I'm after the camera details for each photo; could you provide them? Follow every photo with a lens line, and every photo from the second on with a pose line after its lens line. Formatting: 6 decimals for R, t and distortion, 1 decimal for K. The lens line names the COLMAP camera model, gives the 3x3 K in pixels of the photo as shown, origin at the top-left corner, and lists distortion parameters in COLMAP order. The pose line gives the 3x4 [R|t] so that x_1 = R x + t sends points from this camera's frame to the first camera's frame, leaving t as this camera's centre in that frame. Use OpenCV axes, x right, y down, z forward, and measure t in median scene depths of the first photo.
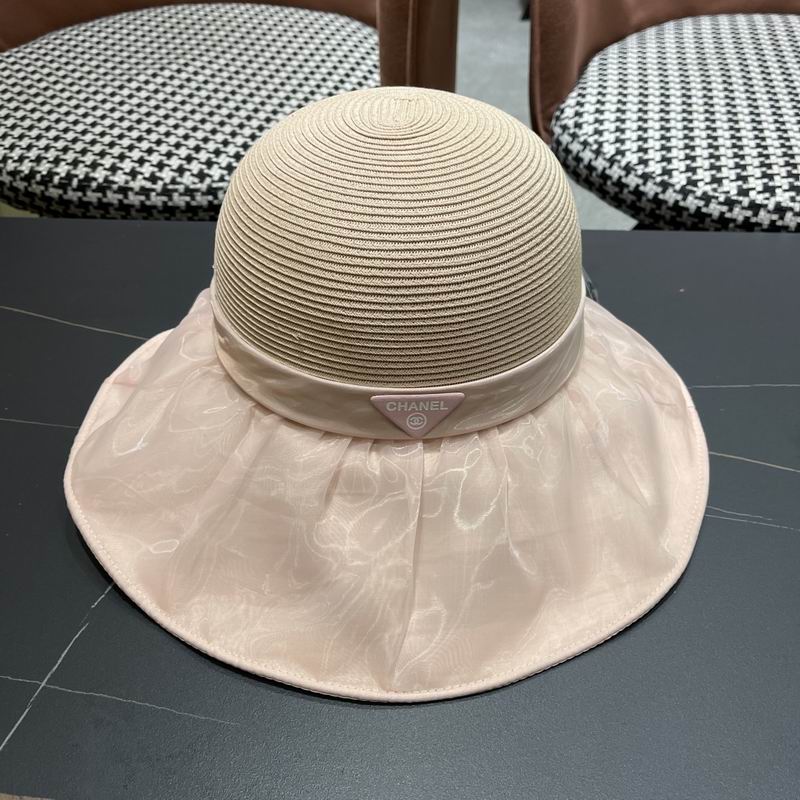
lens RADIAL K [[838.0, 0, 403.2], [0, 838.0, 409.3], [0, 0, 1]] dist [0.005952, 0.000000]
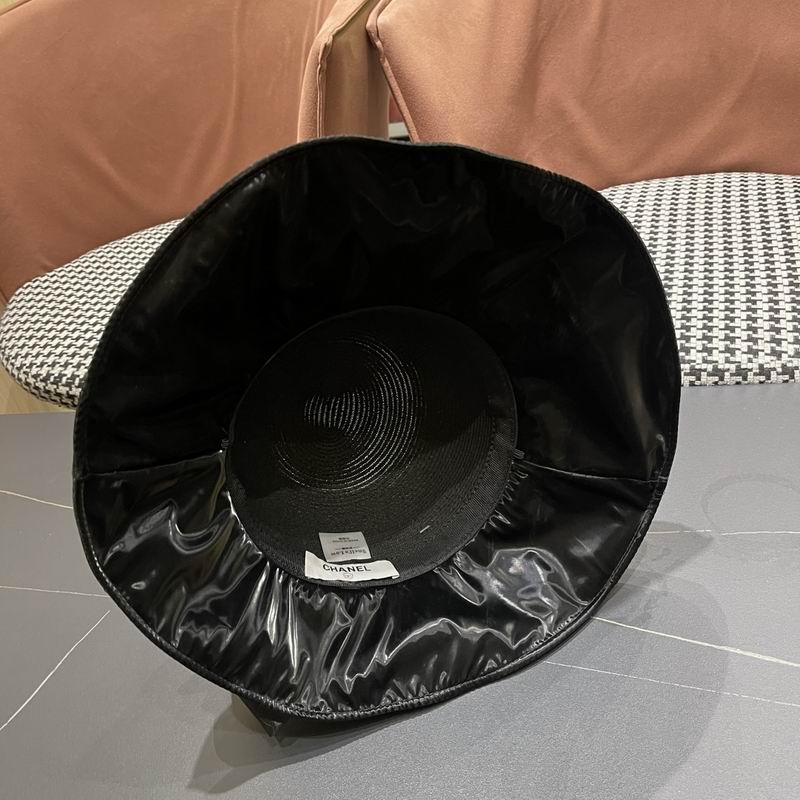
lens RADIAL K [[838.0, 0, 403.3], [0, 838.0, 406.0], [0, 0, 1]] dist [0.005952, 0.000000]
pose [[0.985950, -0.063751, -0.154394, 0.283568], [0.042617, 0.989721, -0.136518, -0.037868], [0.161511, 0.128020, 0.978532, -0.155105]]
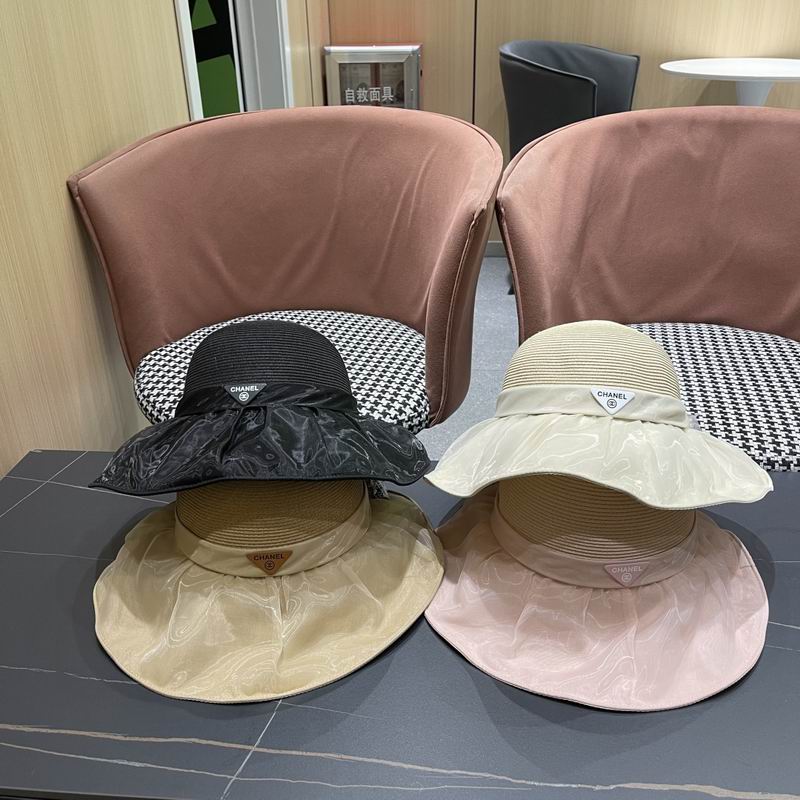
lens RADIAL K [[838.0, 0, 398.1], [0, 838.0, 390.4], [0, 0, 1]] dist [0.005952, 0.000000]
pose [[0.999960, 0.008744, 0.002094, -0.086334], [-0.007813, 0.960293, -0.278885, 0.090808], [-0.004449, 0.278857, 0.960322, -0.534692]]
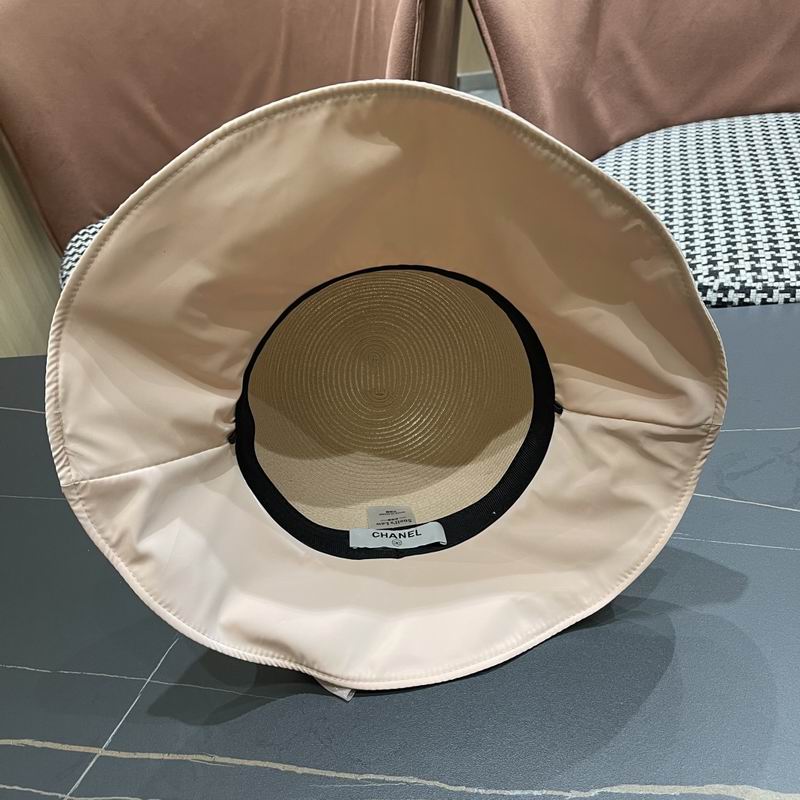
lens RADIAL K [[838.0, 0, 400.6], [0, 838.0, 410.7], [0, 0, 1]] dist [0.005952, 0.000000]
pose [[0.991222, -0.079601, -0.105558, 0.091368], [0.068122, 0.991790, -0.108220, 0.031100], [0.113306, 0.100079, 0.988507, -0.203352]]
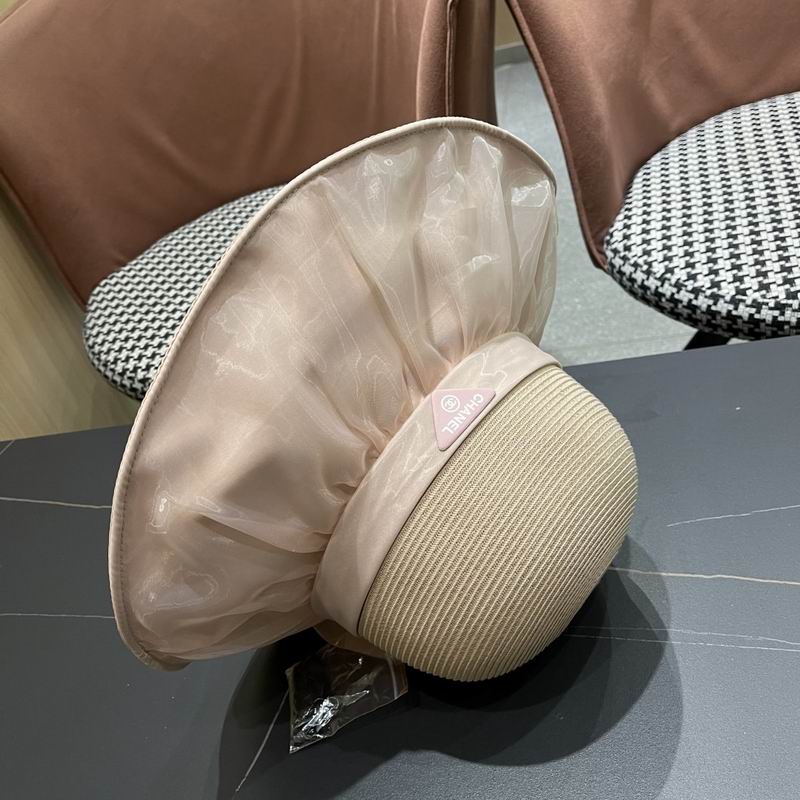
lens RADIAL K [[838.0, 0, 396.5], [0, 838.0, 409.9], [0, 0, 1]] dist [0.005952, 0.000000]
pose [[0.973621, -0.153759, -0.168582, 0.074702], [0.140763, 0.986251, -0.086578, -0.089040], [0.179576, 0.060564, 0.981878, -0.091268]]
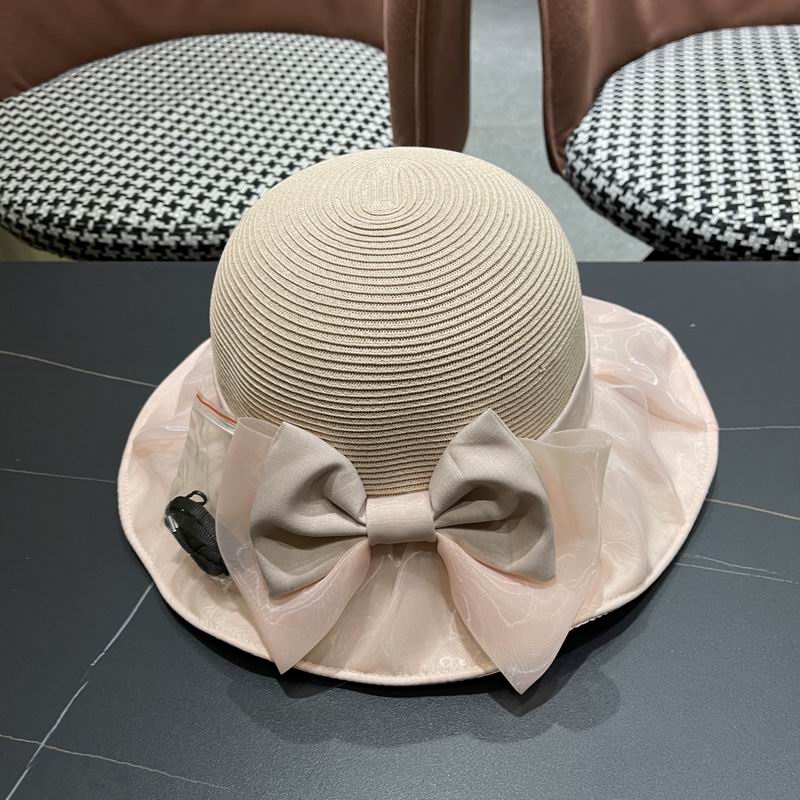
lens RADIAL K [[838.0, 0, 399.3], [0, 838.0, 417.1], [0, 0, 1]] dist [0.005952, 0.000000]
pose [[0.998425, -0.013106, -0.054544, 0.034400], [0.013480, 0.999888, 0.006483, -0.037349], [0.054453, -0.007208, 0.998490, 0.002003]]
